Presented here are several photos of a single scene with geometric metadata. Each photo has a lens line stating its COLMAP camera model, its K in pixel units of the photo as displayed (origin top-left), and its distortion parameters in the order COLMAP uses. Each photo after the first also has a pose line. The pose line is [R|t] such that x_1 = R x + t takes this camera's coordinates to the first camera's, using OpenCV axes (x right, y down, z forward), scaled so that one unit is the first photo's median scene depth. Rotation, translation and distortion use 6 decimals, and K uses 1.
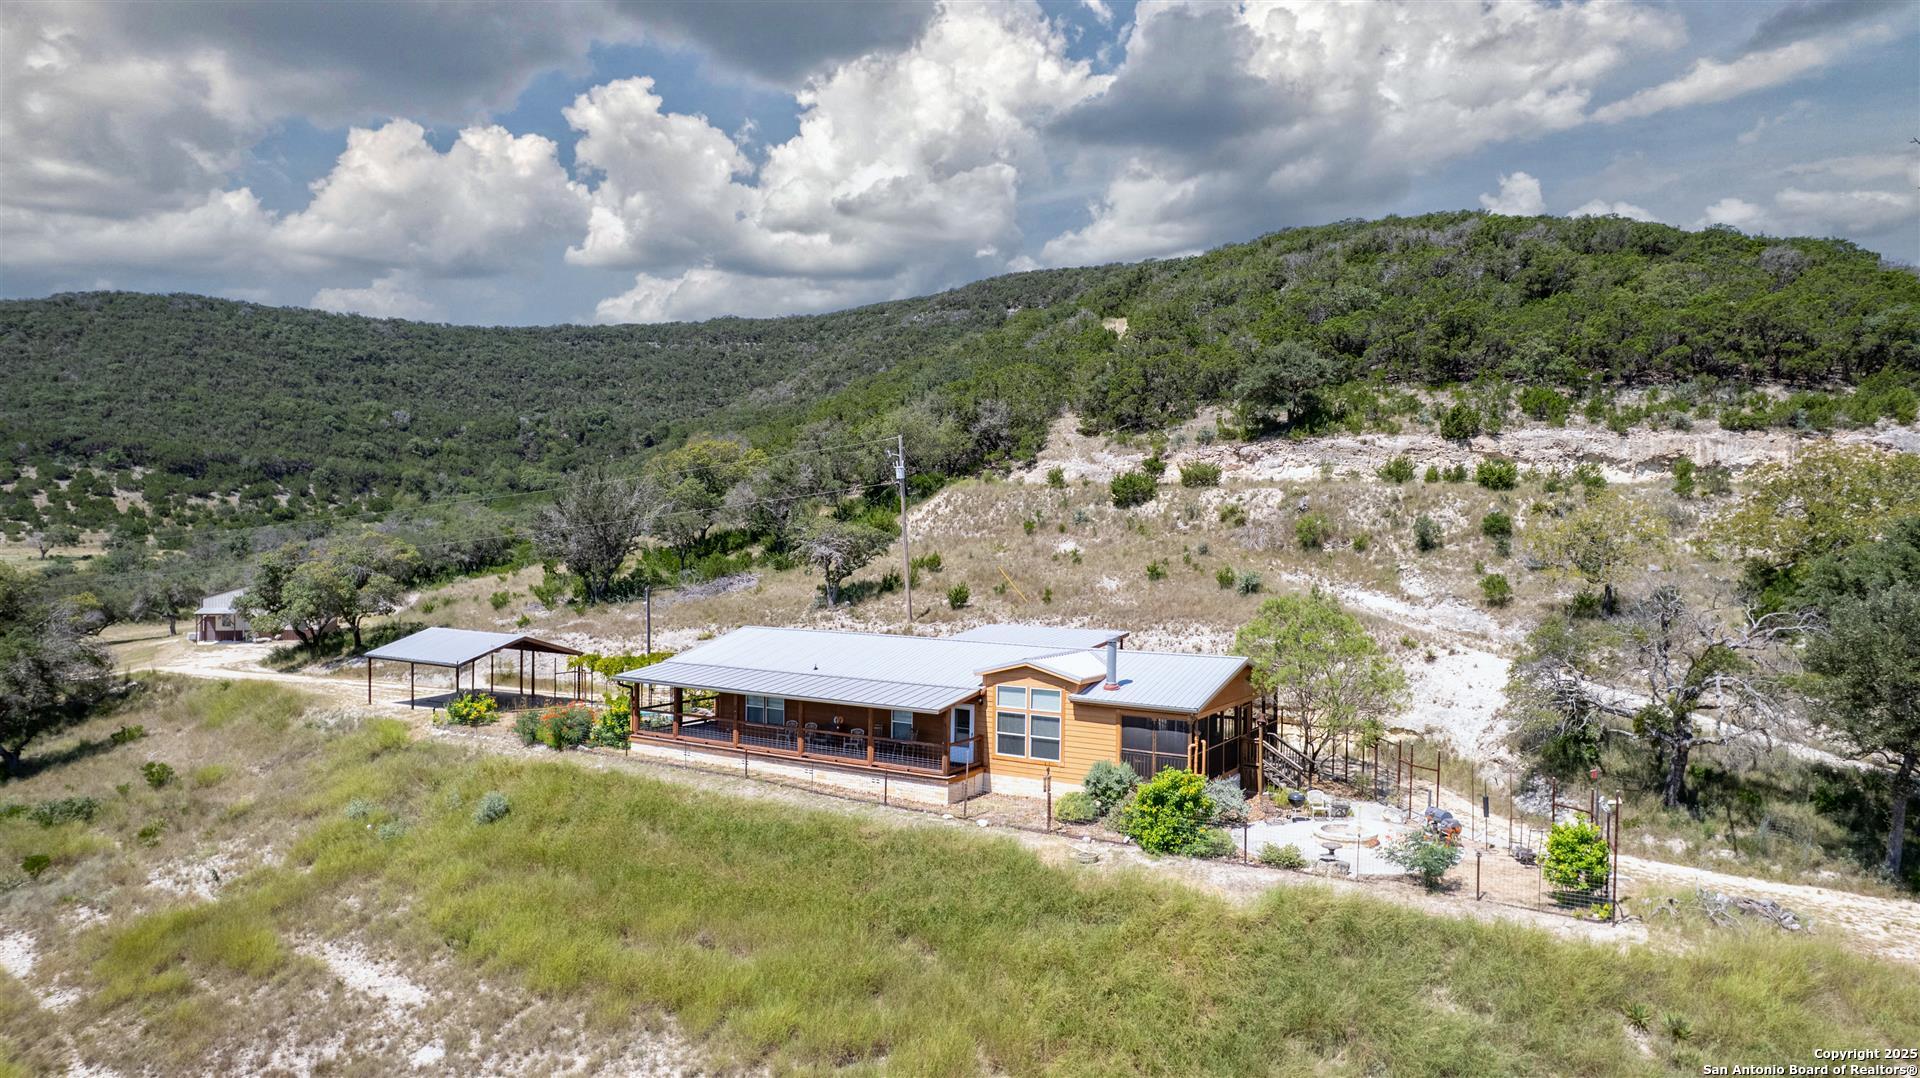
lens RADIAL K [[1236.4, 0, 960.0], [0, 1236.4, 539.0], [0, 0, 1]] dist [-0.087913, 0.087057]
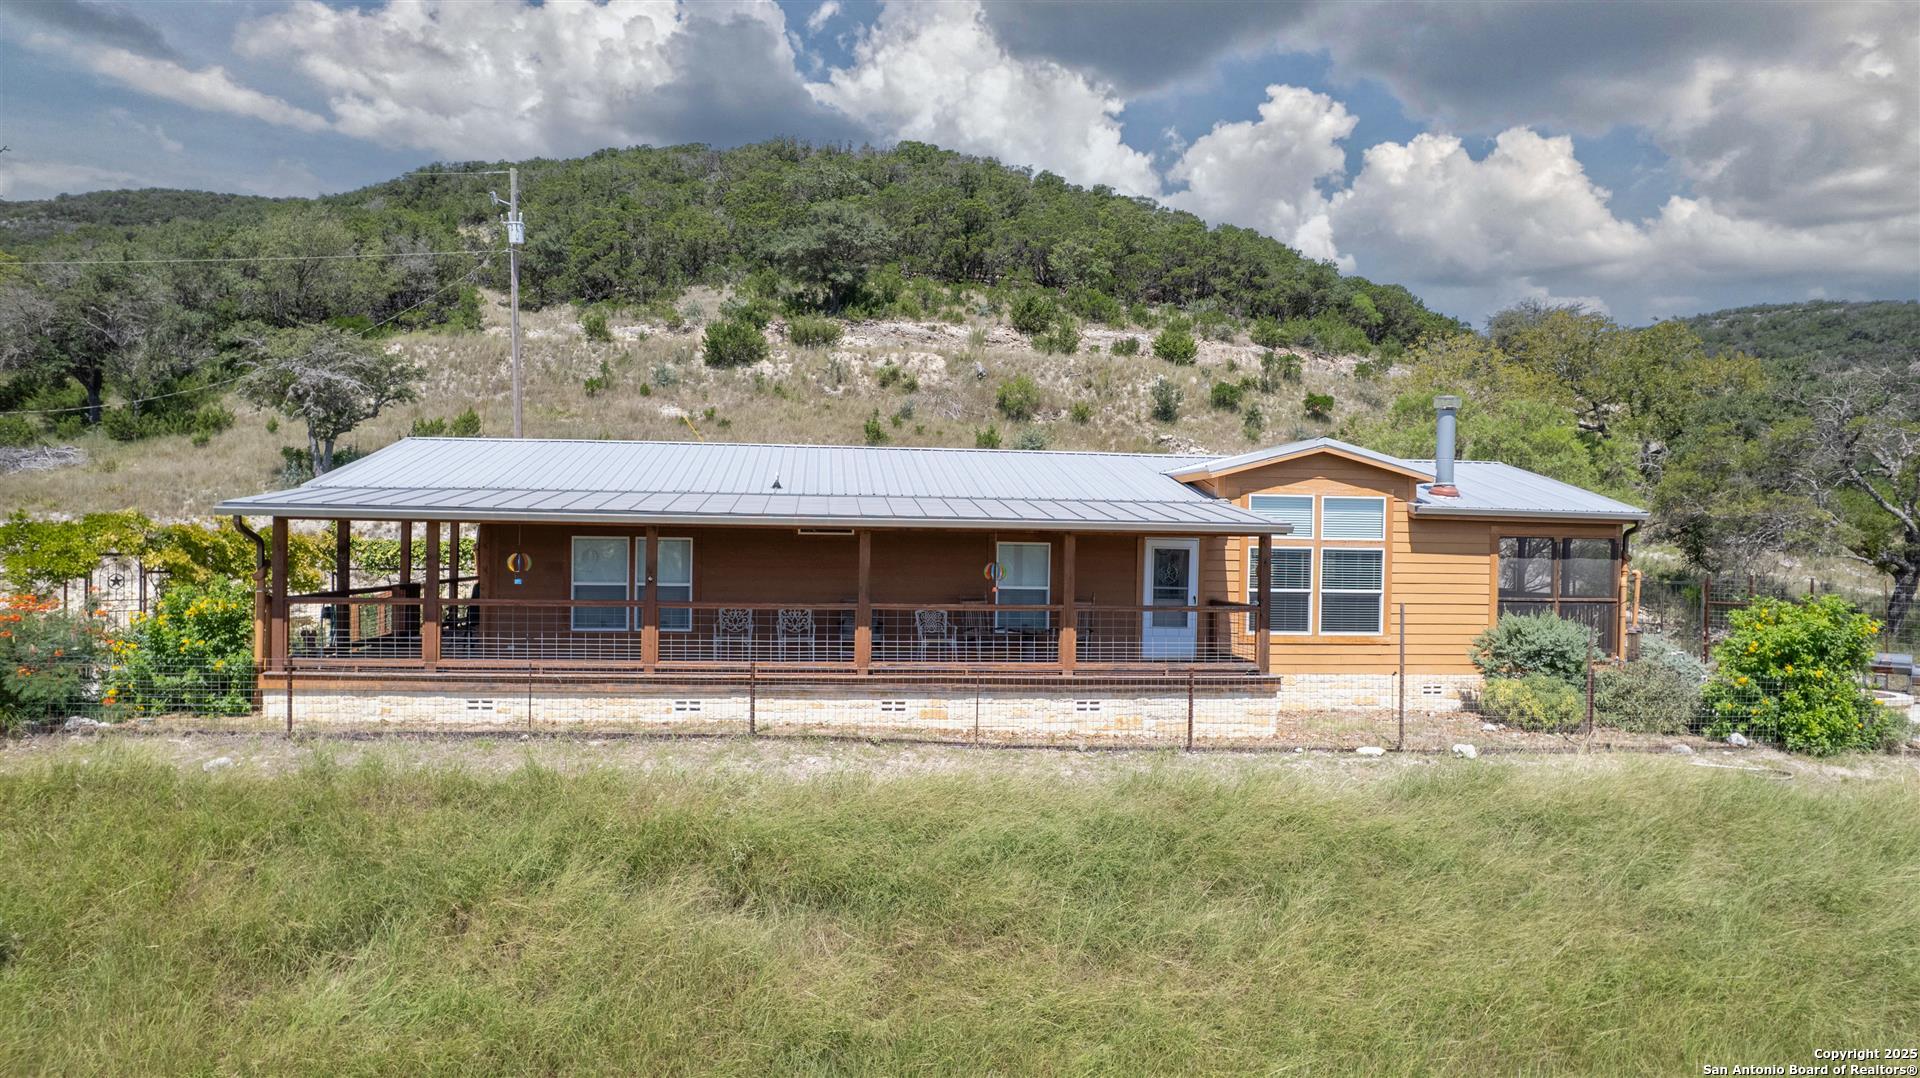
lens RADIAL K [[1236.4, 0, 960.0], [0, 1236.4, 539.0], [0, 0, 1]] dist [-0.087913, 0.087057]
pose [[0.789462, 0.001505, 0.613798, -0.322938], [-0.003090, 0.999994, 0.001522, 0.119163], [-0.613792, -0.003098, 0.789461, 0.596482]]
